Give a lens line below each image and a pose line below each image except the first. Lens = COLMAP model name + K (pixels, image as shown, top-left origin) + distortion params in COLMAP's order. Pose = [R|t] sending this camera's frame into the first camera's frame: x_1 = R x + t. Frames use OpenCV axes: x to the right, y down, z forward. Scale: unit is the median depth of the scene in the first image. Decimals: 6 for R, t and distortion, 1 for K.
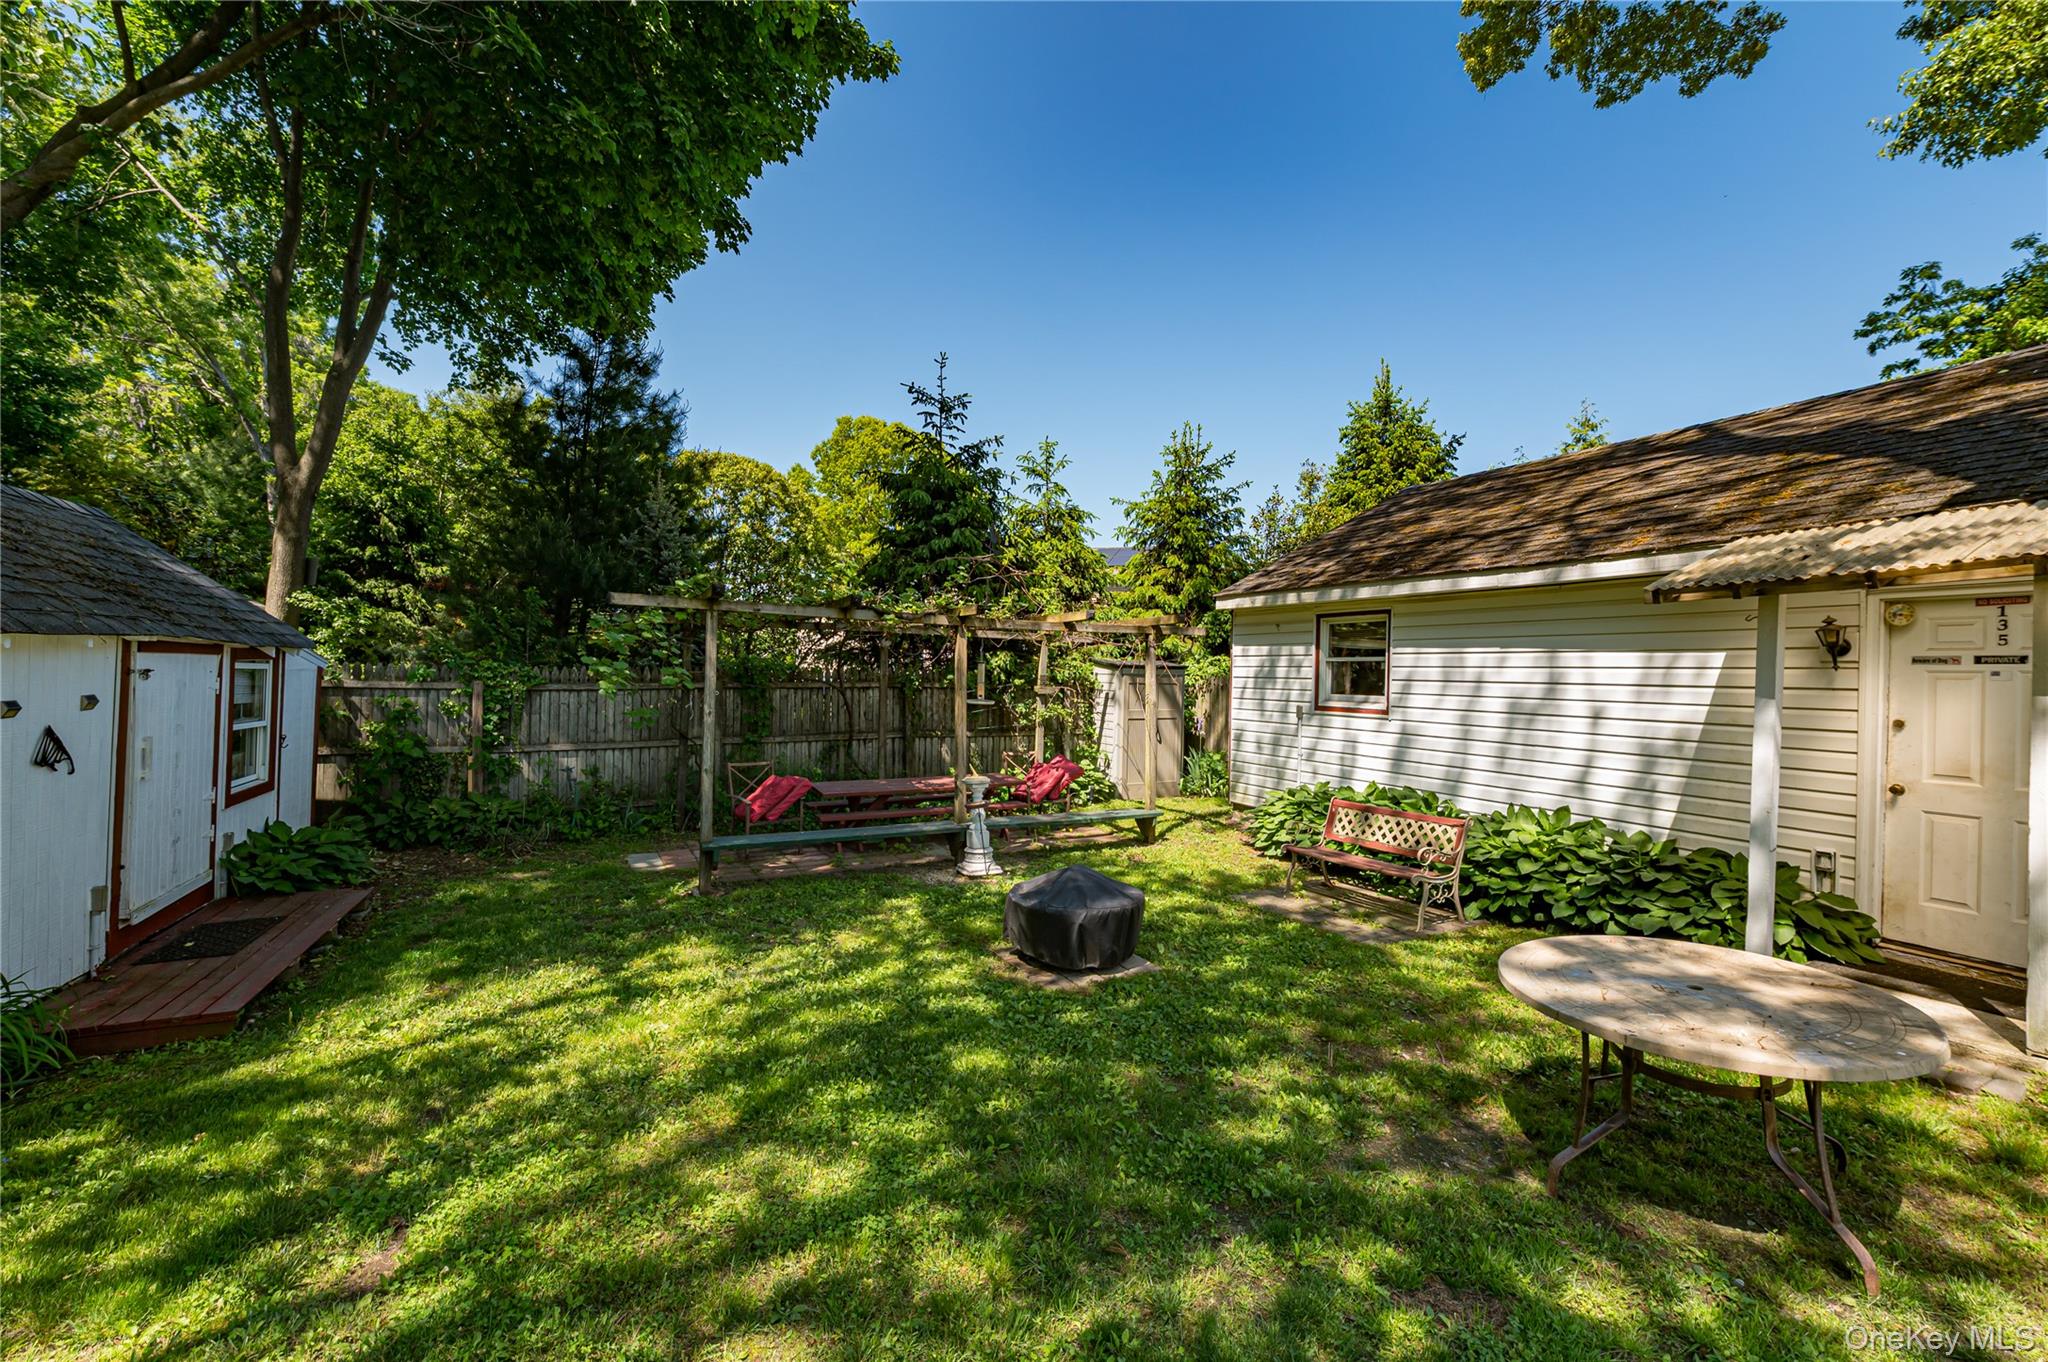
lens RADIAL K [[815.3, 0, 1023.2], [0, 815.3, 679.3], [0, 0, 1]] dist [-0.007770, -0.000555]
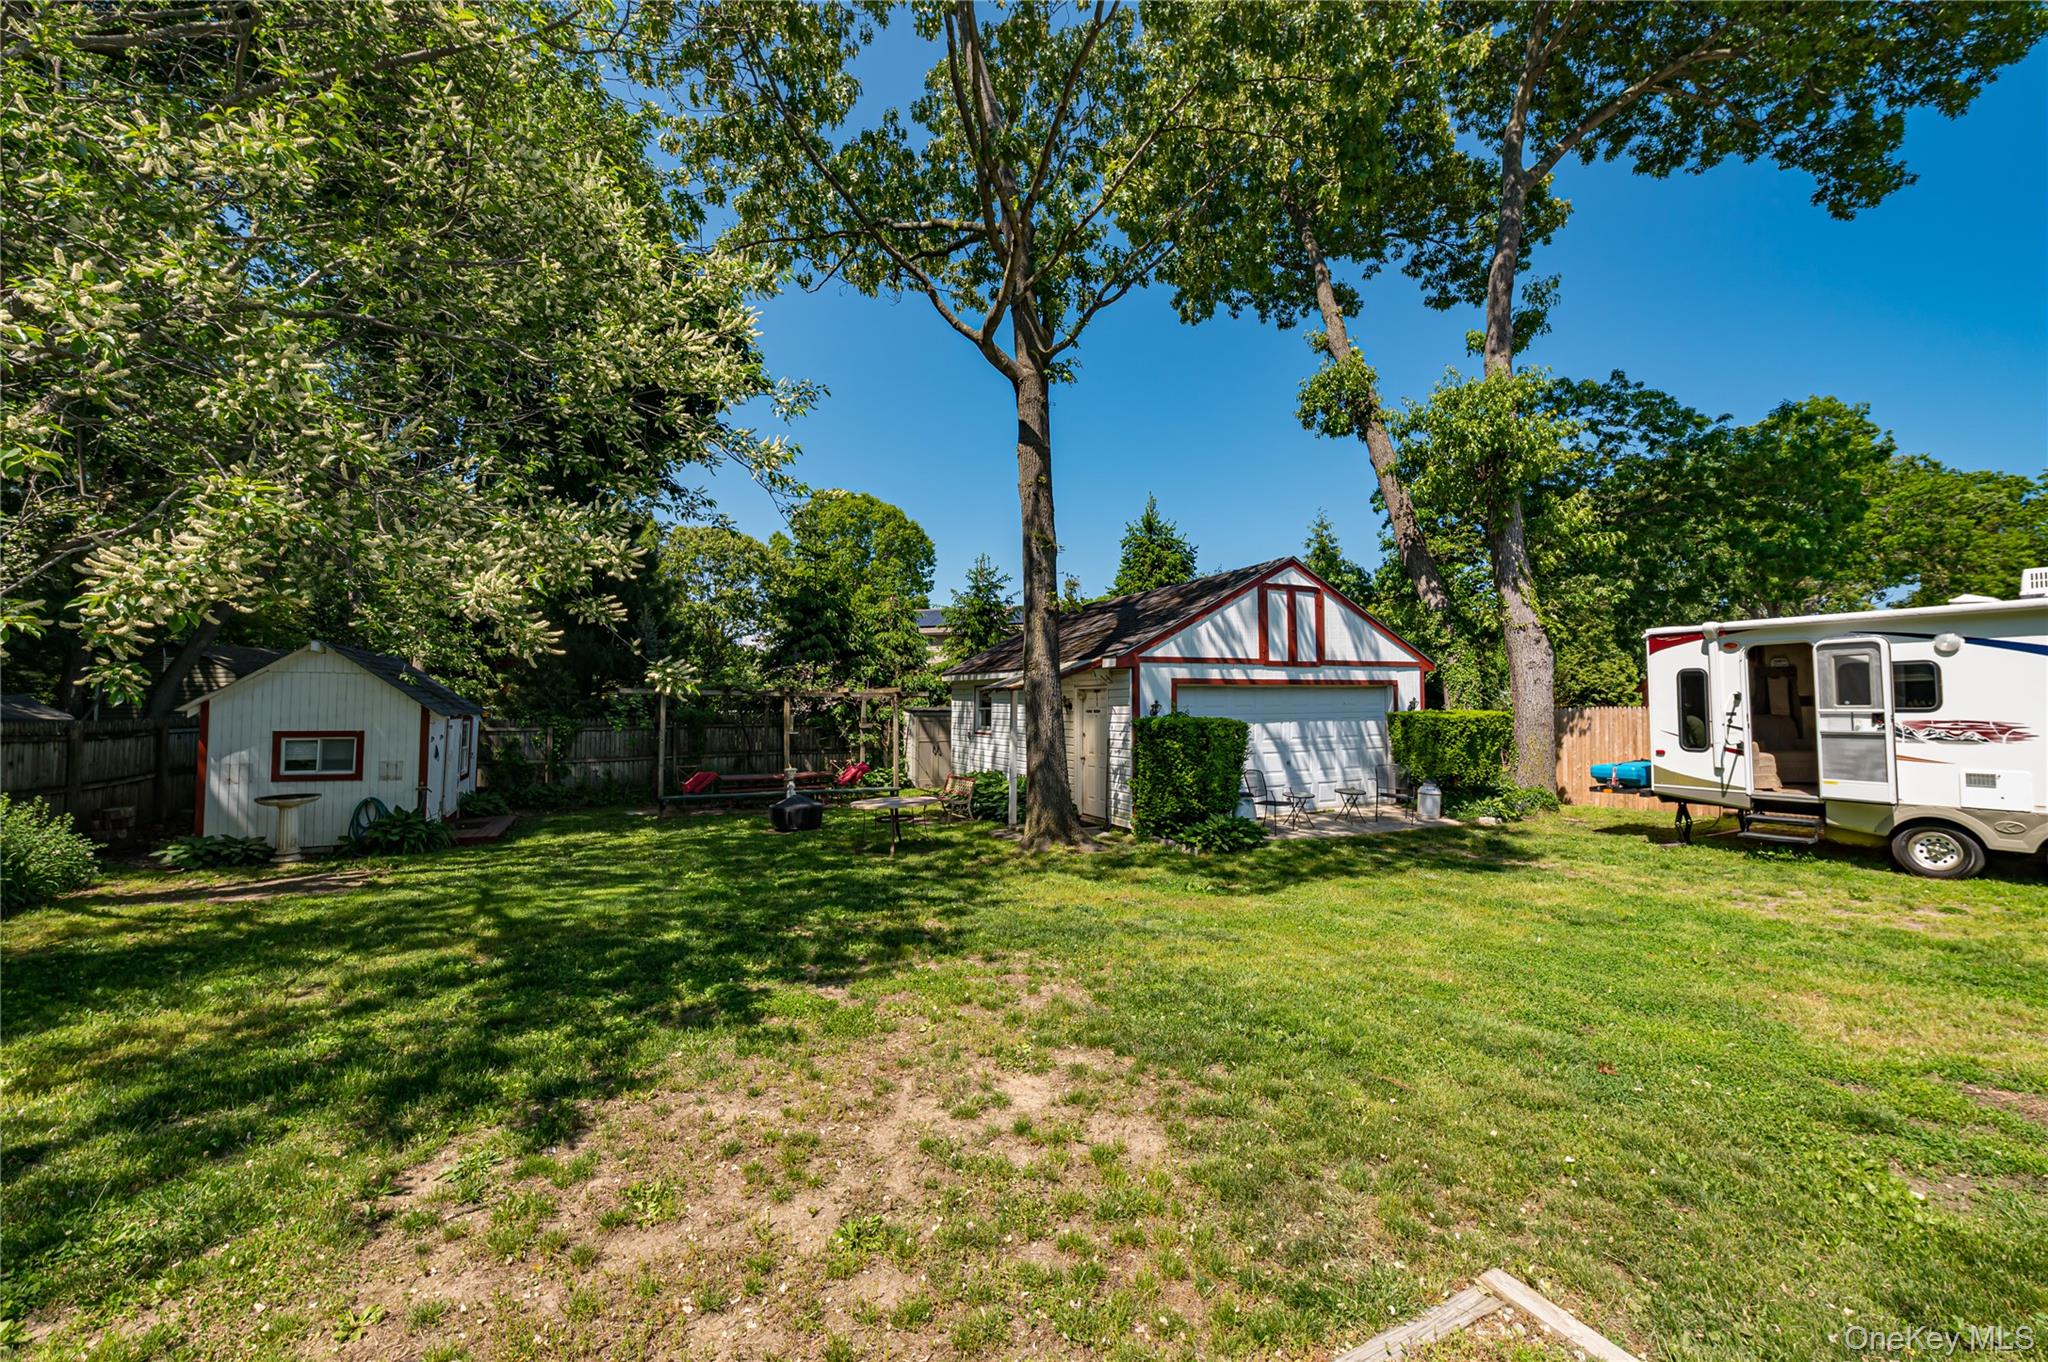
lens RADIAL K [[815.3, 0, 1025.3], [0, 815.3, 665.5], [0, 0, 1]] dist [-0.007770, -0.000555]
pose [[0.999855, -0.017056, 0.000056, 0.535241], [0.017031, 0.998194, -0.057610, -0.014309], [0.000927, 0.057603, 0.998339, -1.081693]]
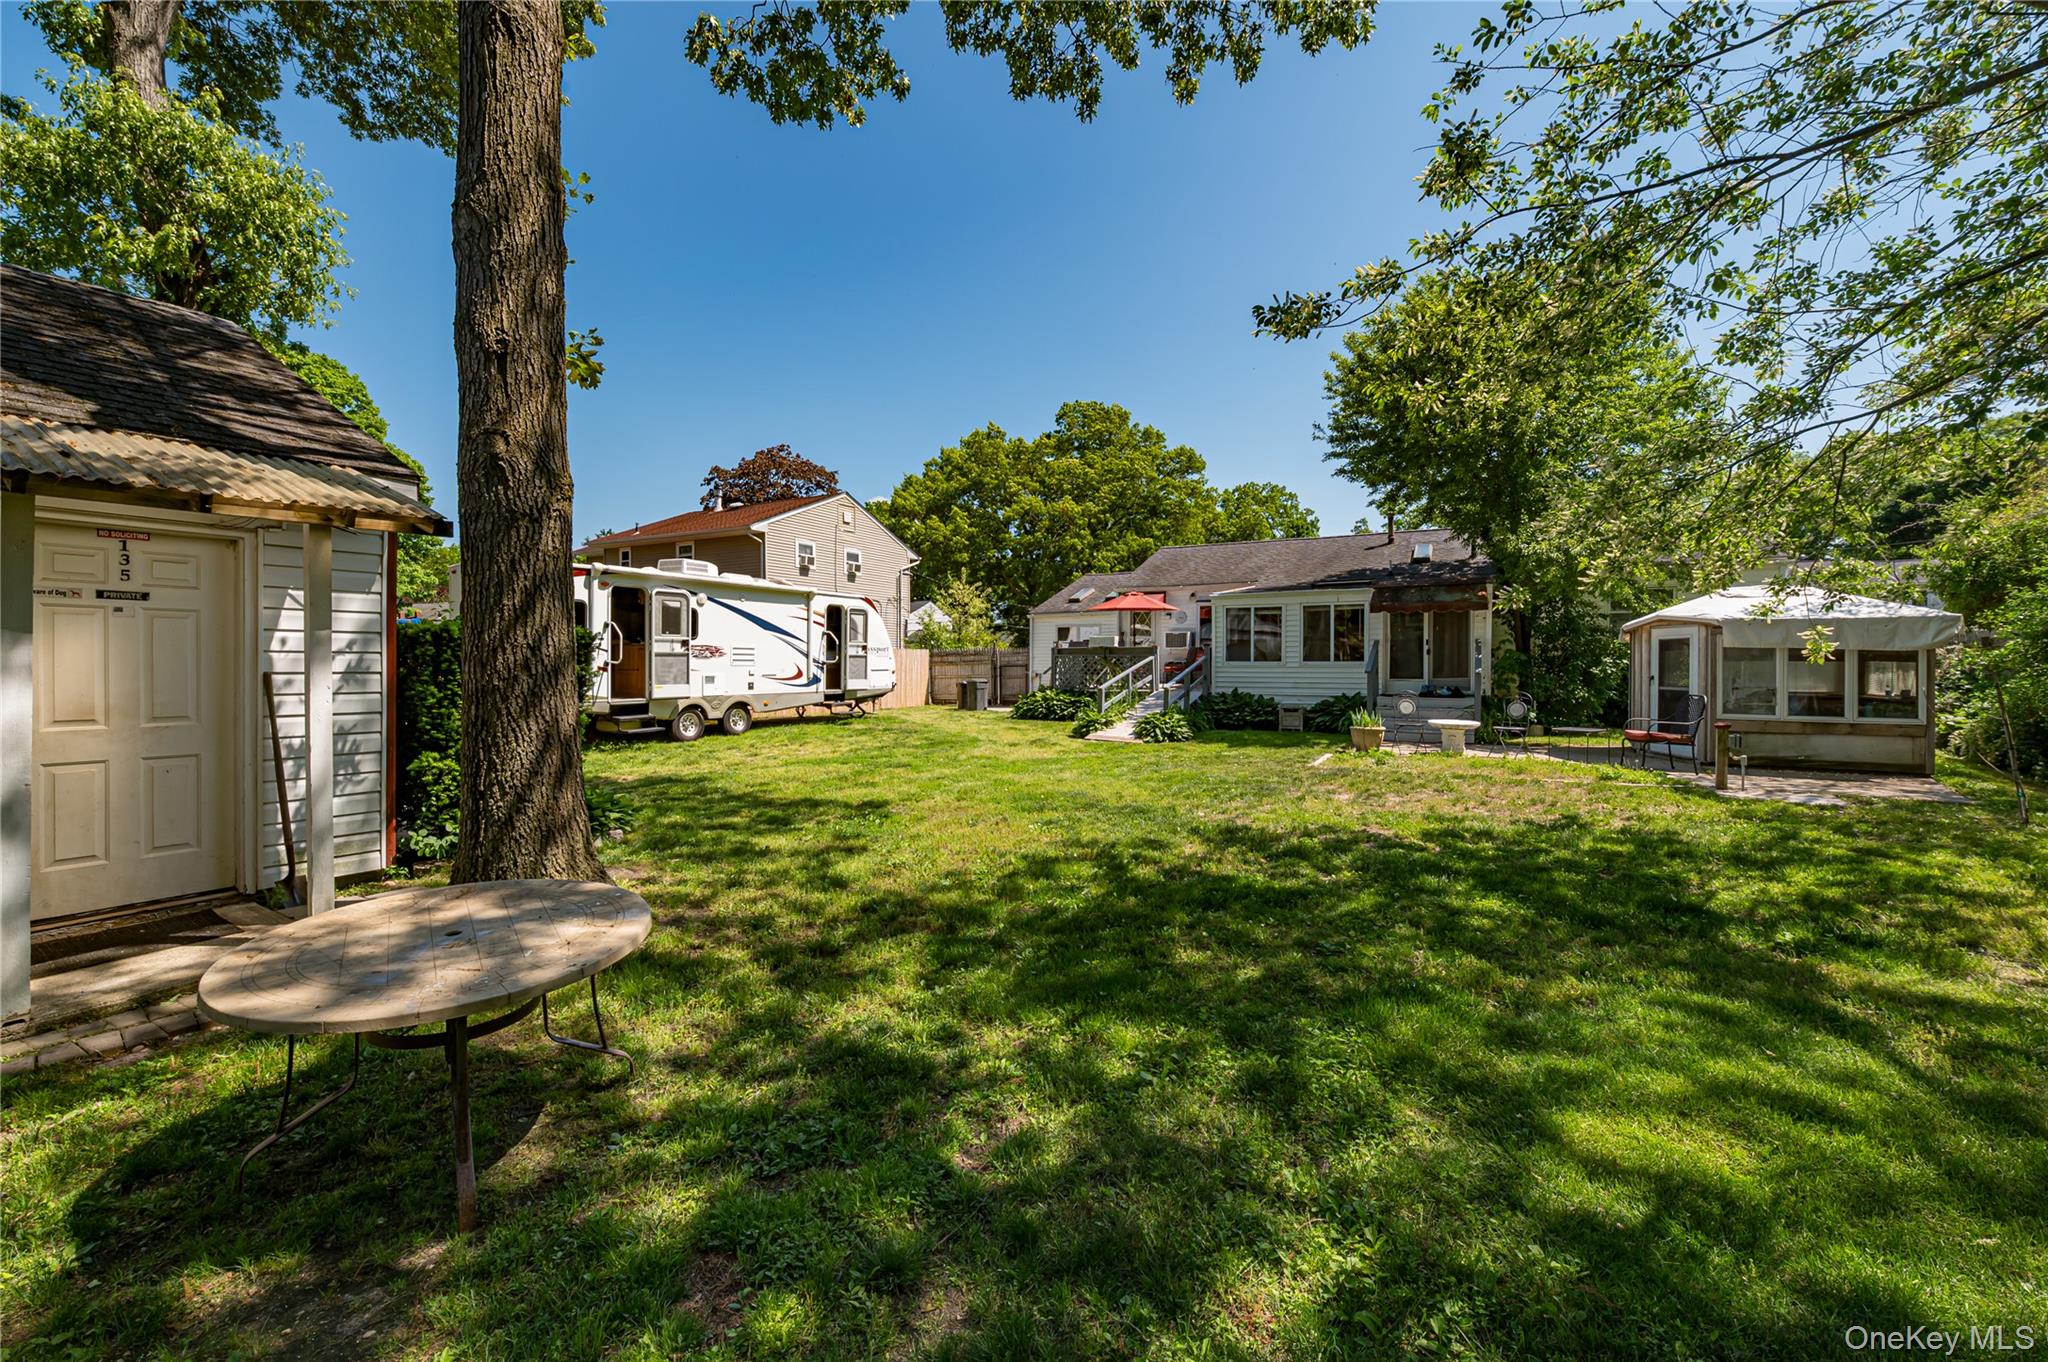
lens RADIAL K [[815.3, 0, 1021.6], [0, 815.3, 678.6], [0, 0, 1]] dist [-0.007770, -0.000555]
pose [[-0.563500, -0.035982, 0.825332, -0.116408], [-0.009720, 0.999271, 0.036929, 0.016751], [-0.826059, 0.012787, -0.563439, 0.369019]]
